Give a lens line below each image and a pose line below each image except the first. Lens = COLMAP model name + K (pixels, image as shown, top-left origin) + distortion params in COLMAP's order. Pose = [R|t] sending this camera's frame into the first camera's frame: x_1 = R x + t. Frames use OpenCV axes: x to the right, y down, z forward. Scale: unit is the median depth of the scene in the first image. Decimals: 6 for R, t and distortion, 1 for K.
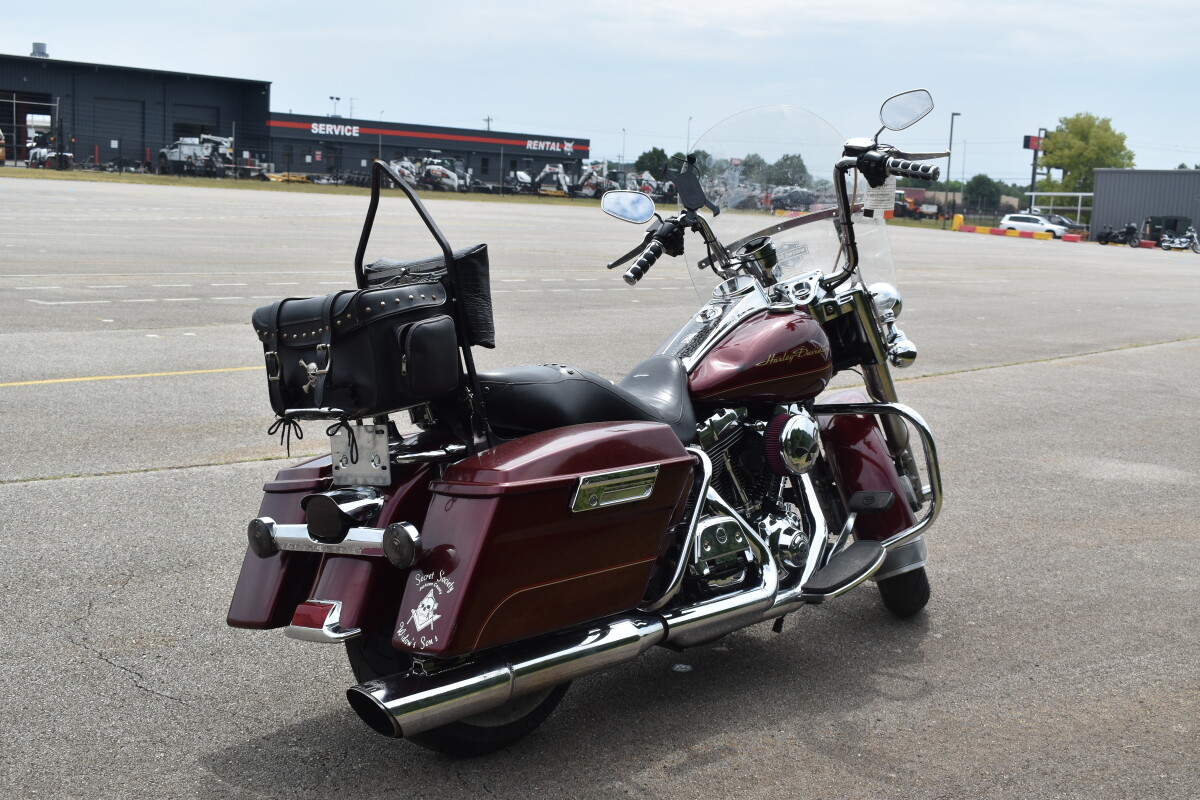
lens RADIAL K [[1402.6, 0, 600.0], [0, 1402.6, 400.0], [0, 0, 1]] dist [-0.039112, -0.044890]
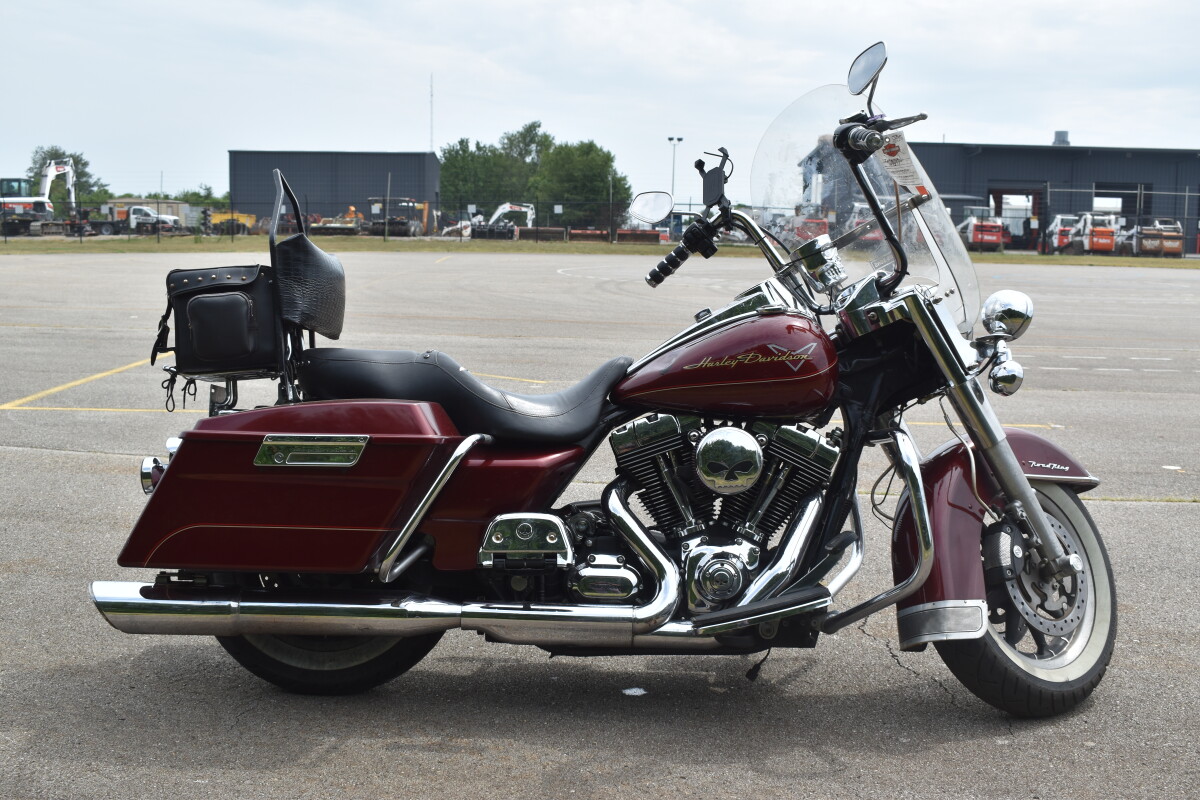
lens RADIAL K [[1402.6, 0, 600.0], [0, 1402.6, 400.0], [0, 0, 1]] dist [-0.039112, -0.044890]
pose [[0.673774, 0.041005, -0.737799, 0.692624], [-0.093469, 0.995169, -0.030050, 0.026357], [0.733002, 0.089208, 0.674352, 0.323932]]
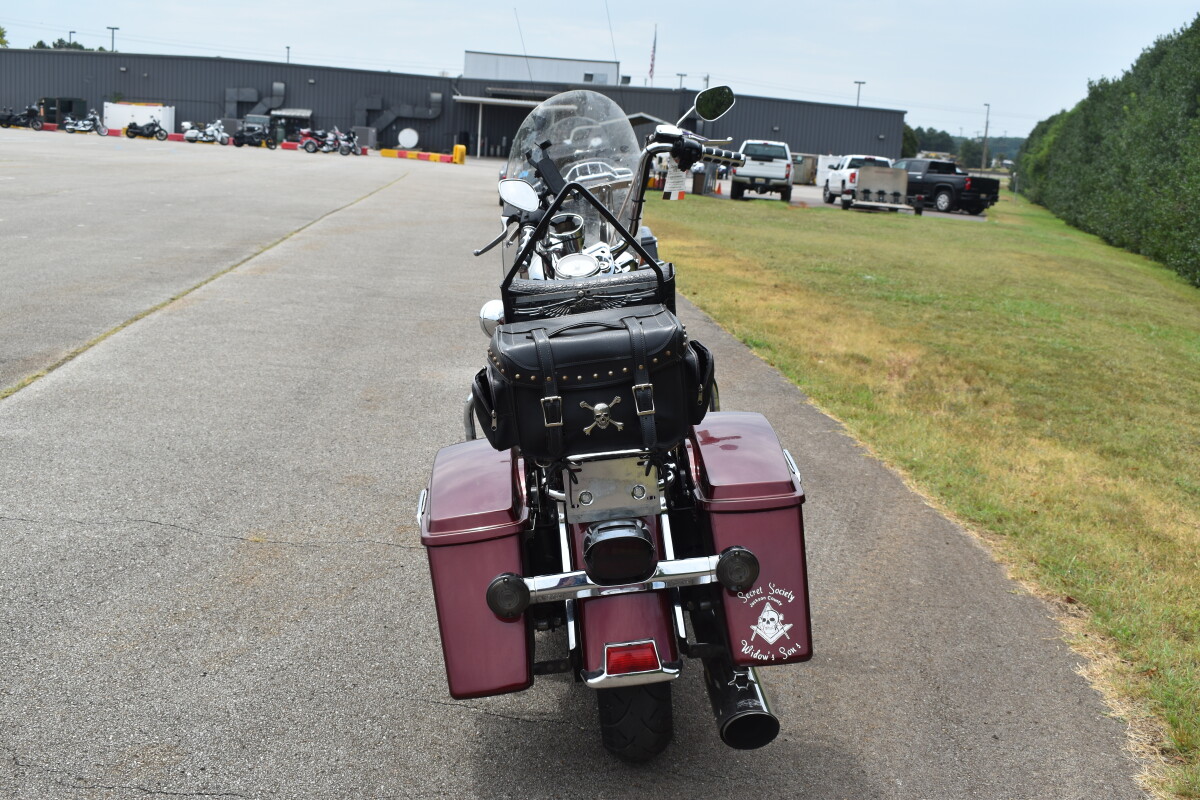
lens RADIAL K [[1402.6, 0, 600.0], [0, 1402.6, 400.0], [0, 0, 1]] dist [-0.039112, -0.044890]
pose [[0.708802, -0.131835, 0.692978, -0.662410], [0.070744, 0.990713, 0.116118, -0.106704], [-0.701851, -0.033281, 0.711546, 0.243974]]
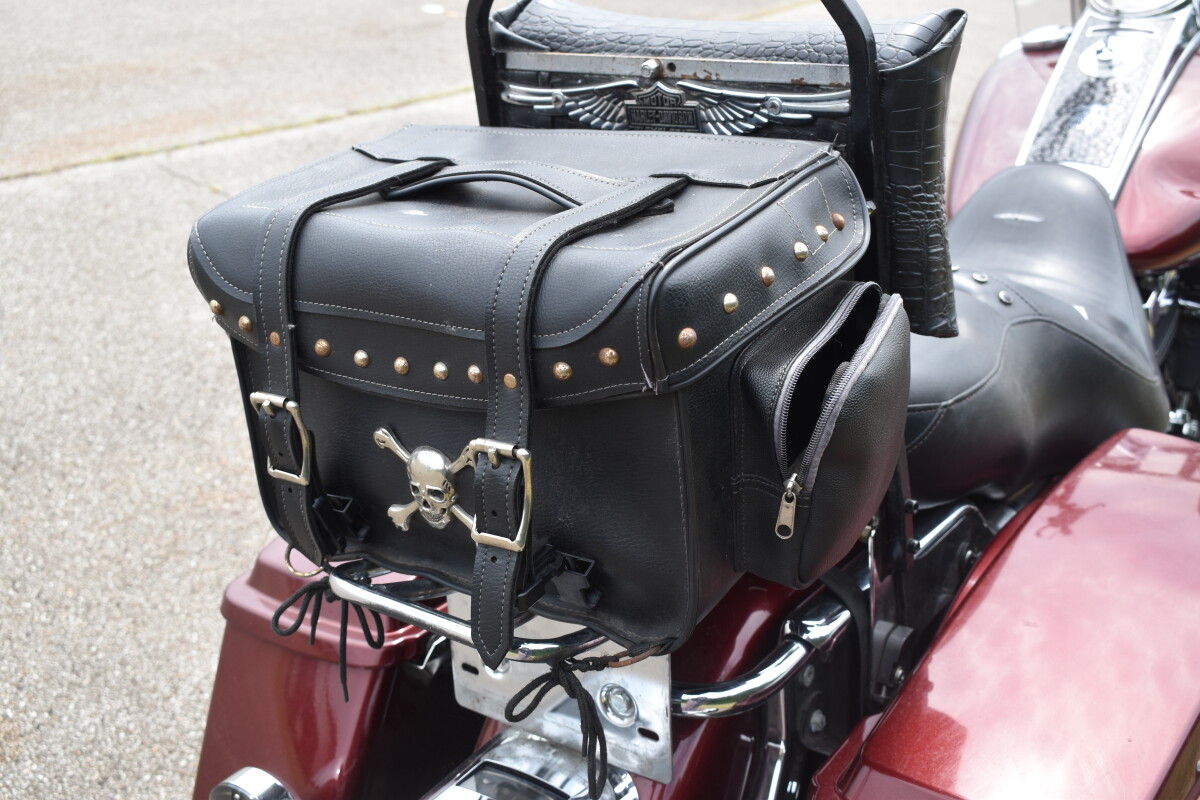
lens RADIAL K [[1402.6, 0, 600.0], [0, 1402.6, 400.0], [0, 0, 1]] dist [-0.039112, -0.044890]
pose [[0.992946, -0.017772, 0.117229, -0.155442], [-0.020998, 0.946718, 0.321379, -0.100192], [-0.116694, -0.321573, 0.939666, 0.552741]]
